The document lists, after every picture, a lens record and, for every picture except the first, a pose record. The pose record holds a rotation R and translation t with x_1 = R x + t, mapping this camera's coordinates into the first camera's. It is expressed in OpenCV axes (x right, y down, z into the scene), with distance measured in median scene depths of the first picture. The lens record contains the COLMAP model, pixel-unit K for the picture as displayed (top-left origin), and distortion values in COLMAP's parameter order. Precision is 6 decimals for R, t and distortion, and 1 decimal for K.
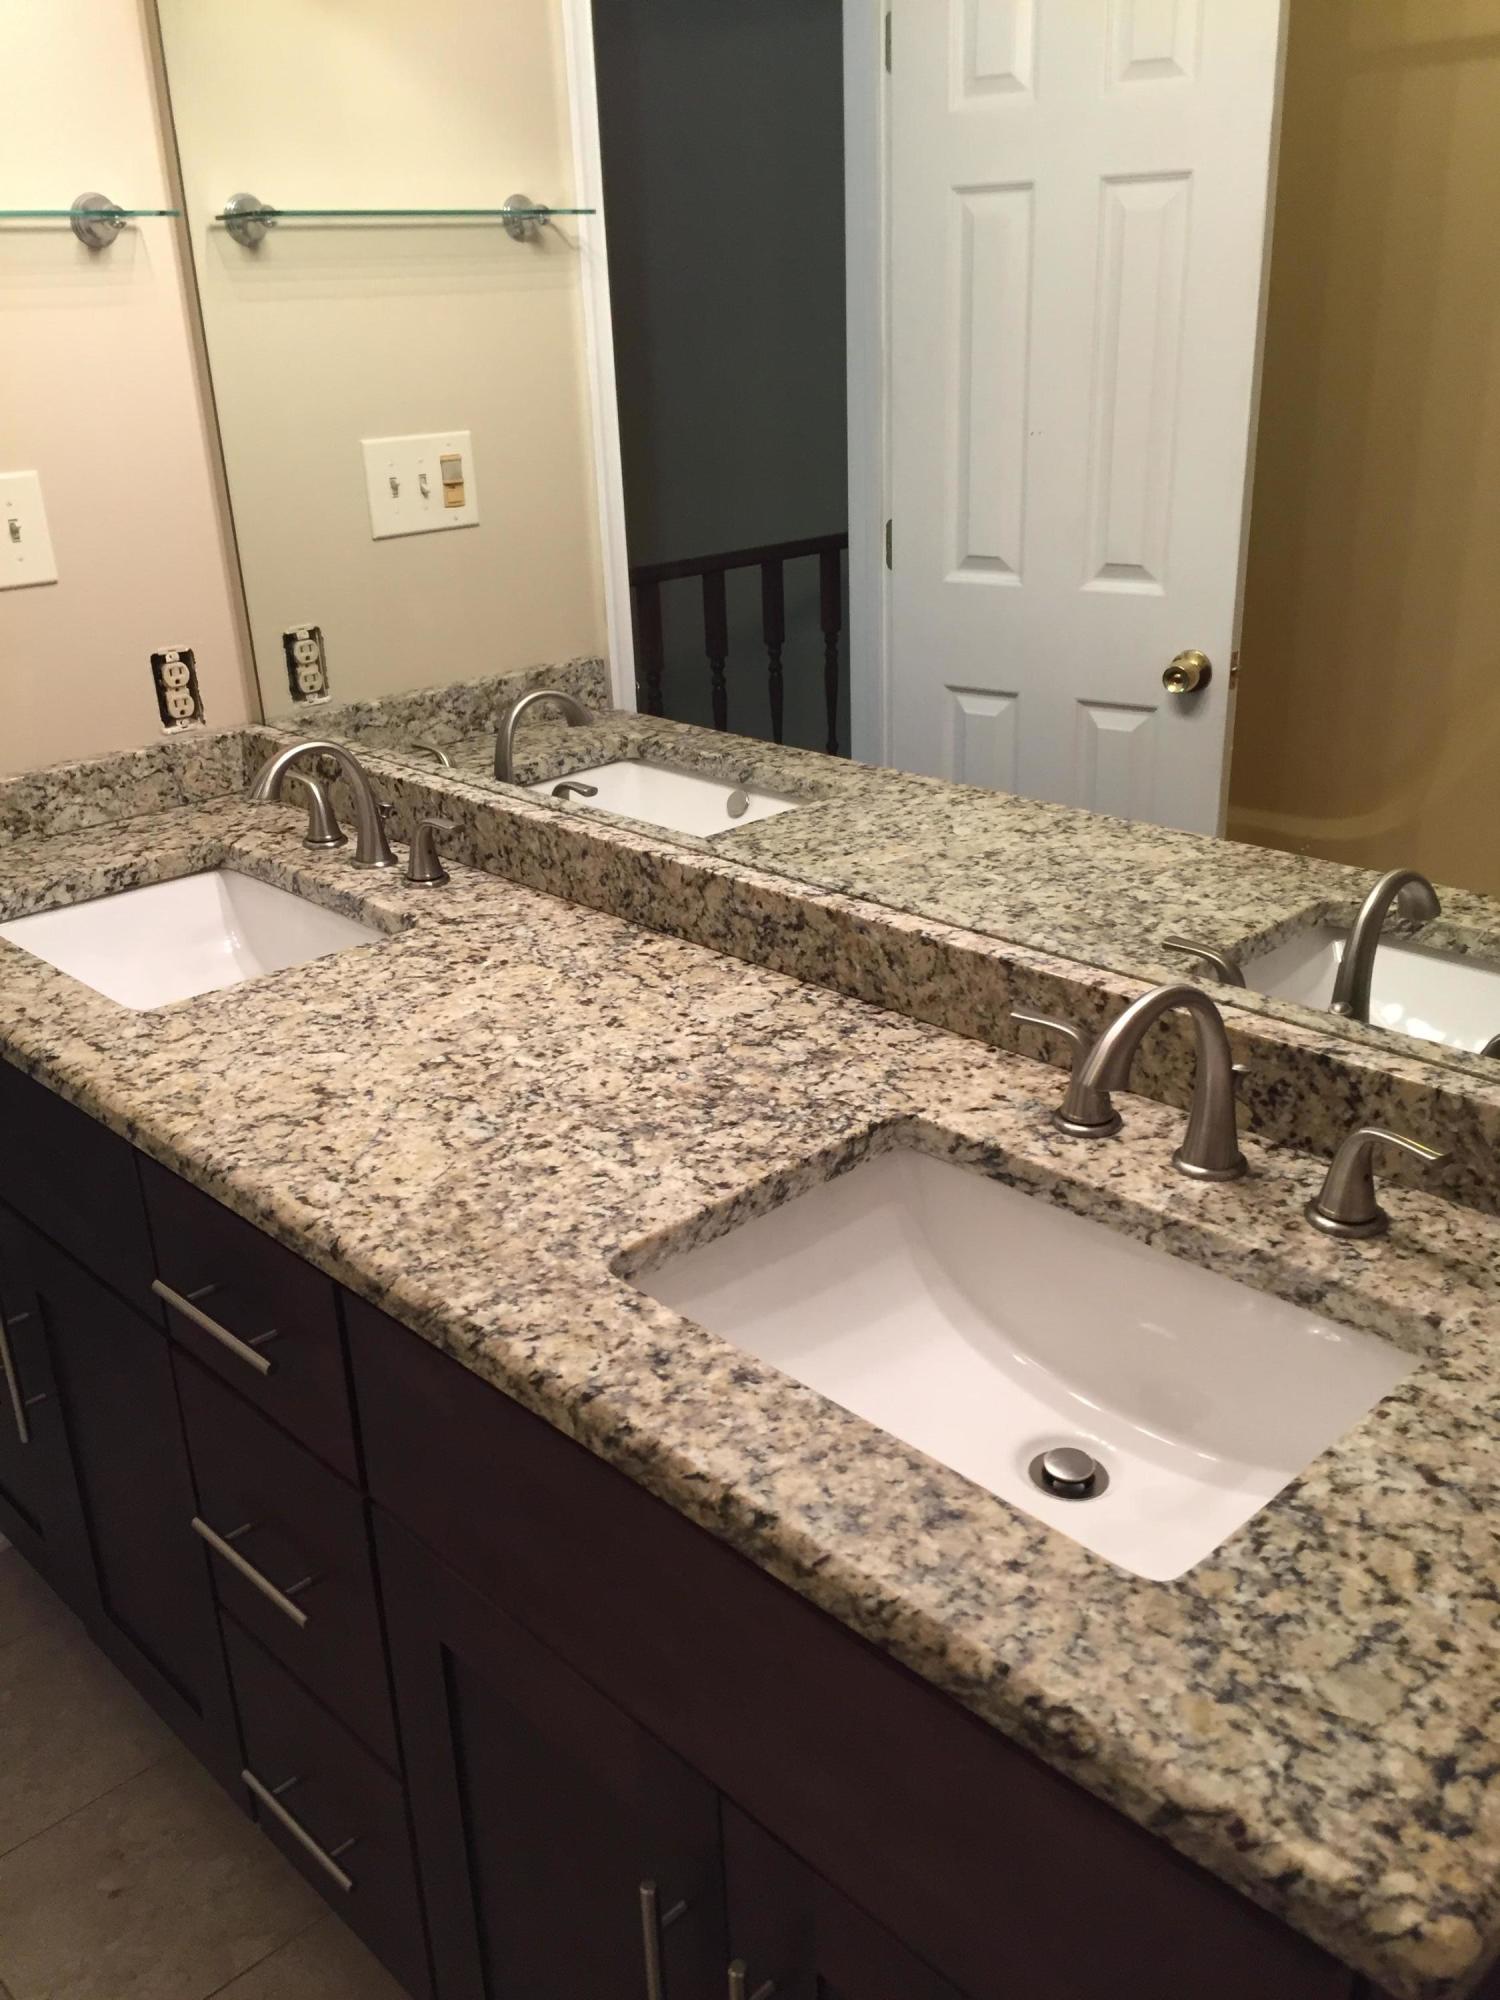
lens RADIAL K [[1738.3, 0, 748.0], [0, 1738.3, 1004.0], [0, 0, 1]] dist [0.085106, -0.073671]
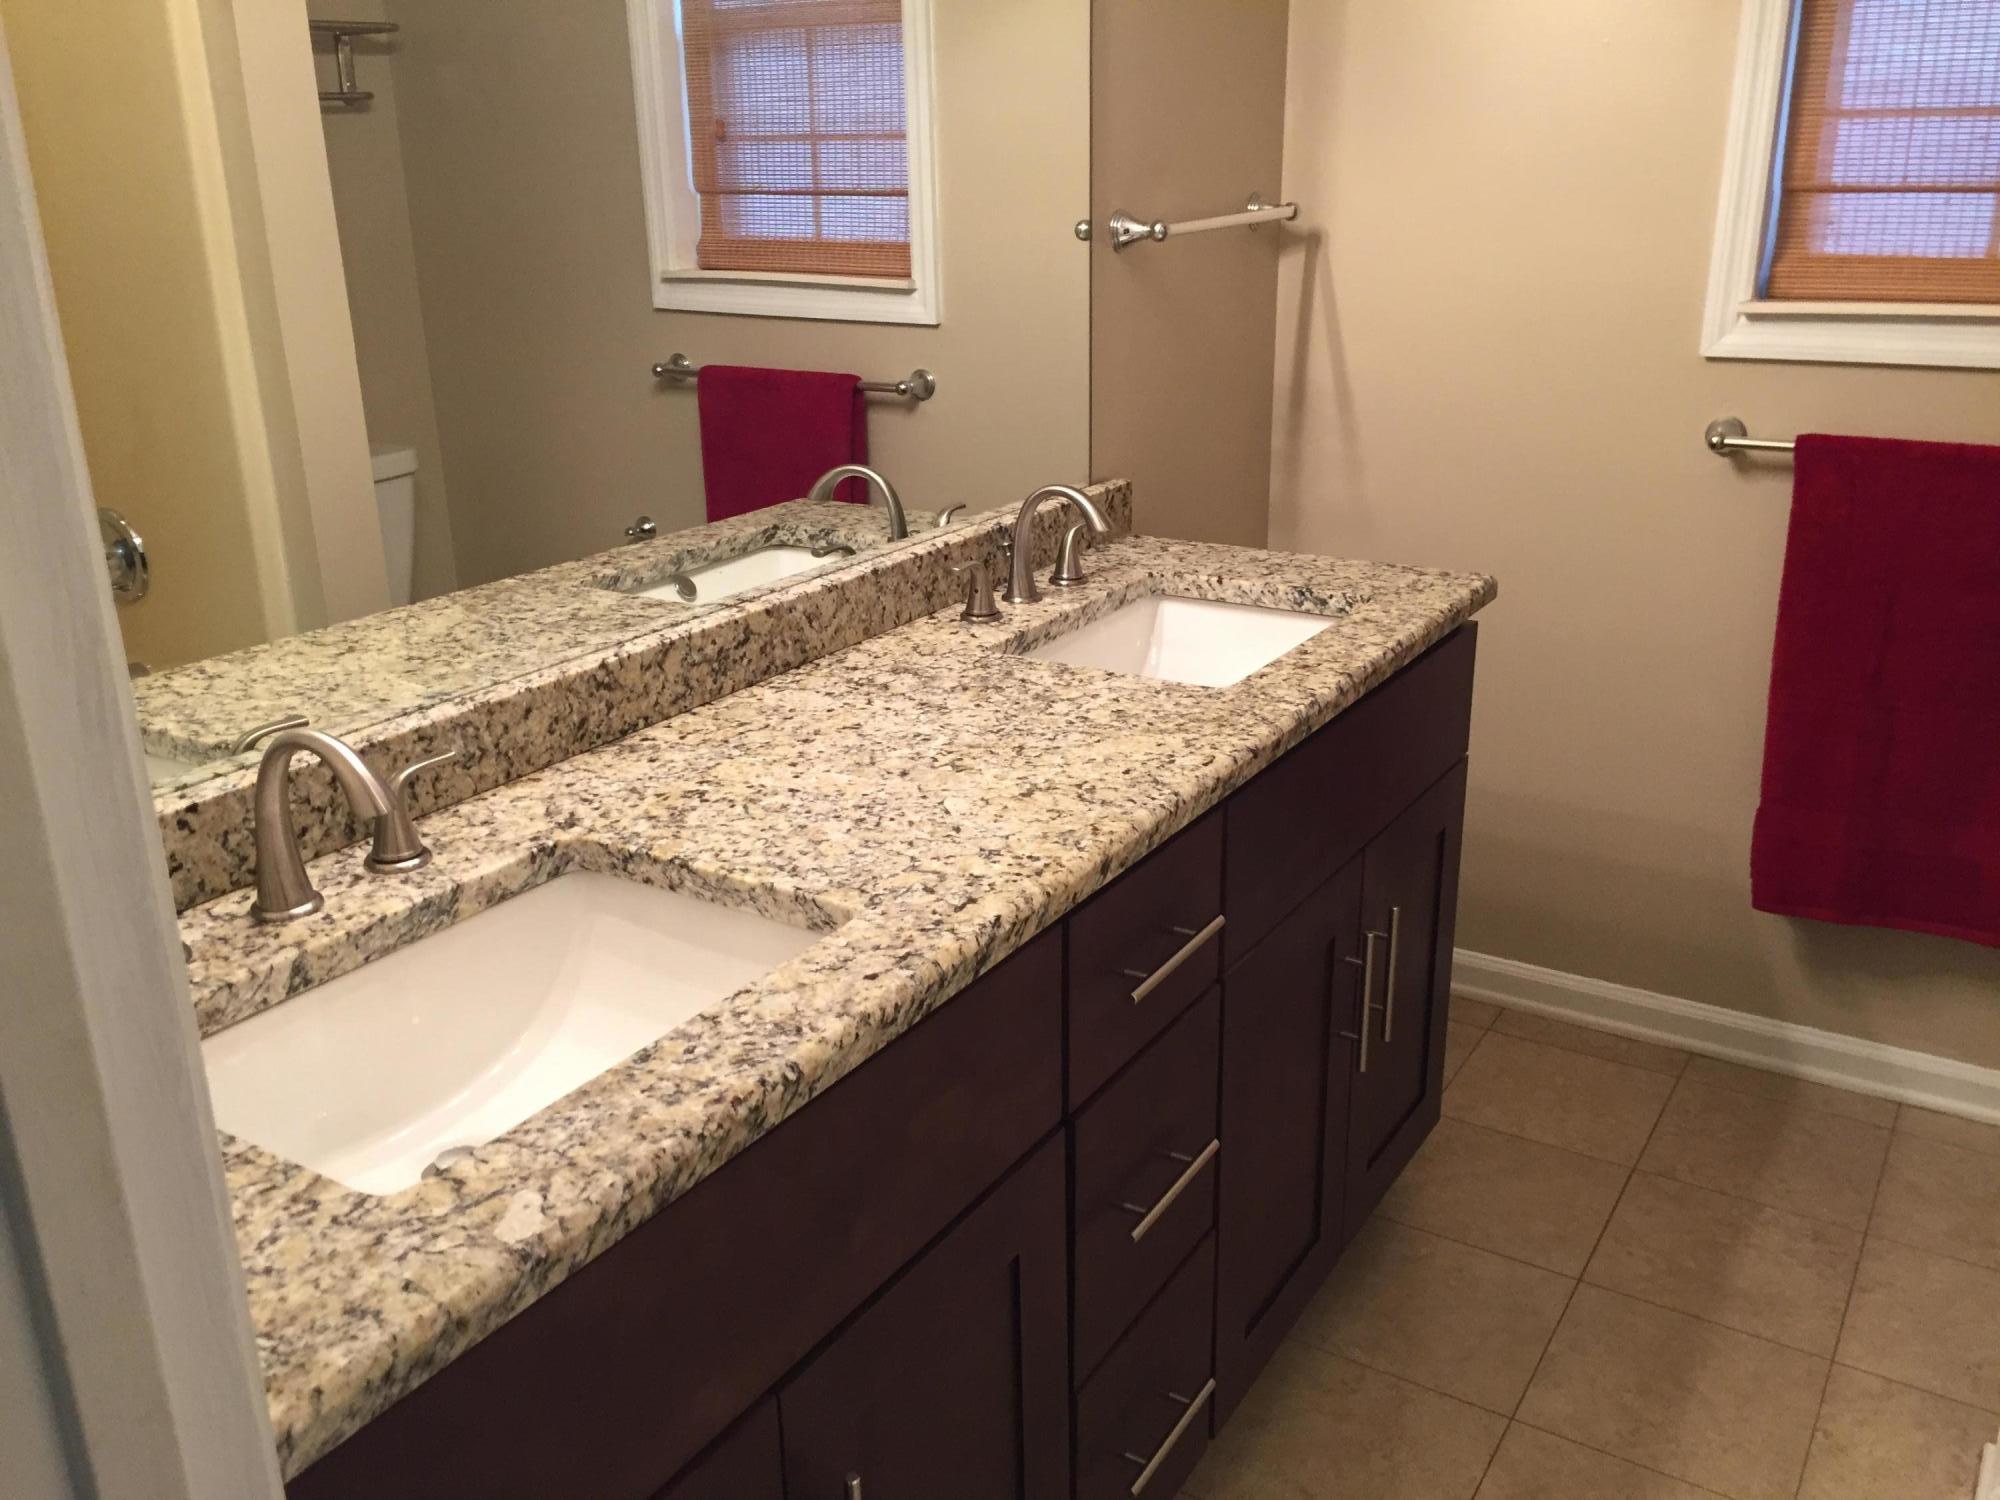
lens RADIAL K [[1738.3, 0, 999.4], [0, 1738.3, 748.4], [0, 0, 1]] dist [0.085106, -0.073671]
pose [[-0.250283, -0.277639, 0.927510, -1.147162], [0.393369, 0.846202, 0.359448, -0.344782], [-0.884658, 0.454817, -0.102576, 1.022730]]
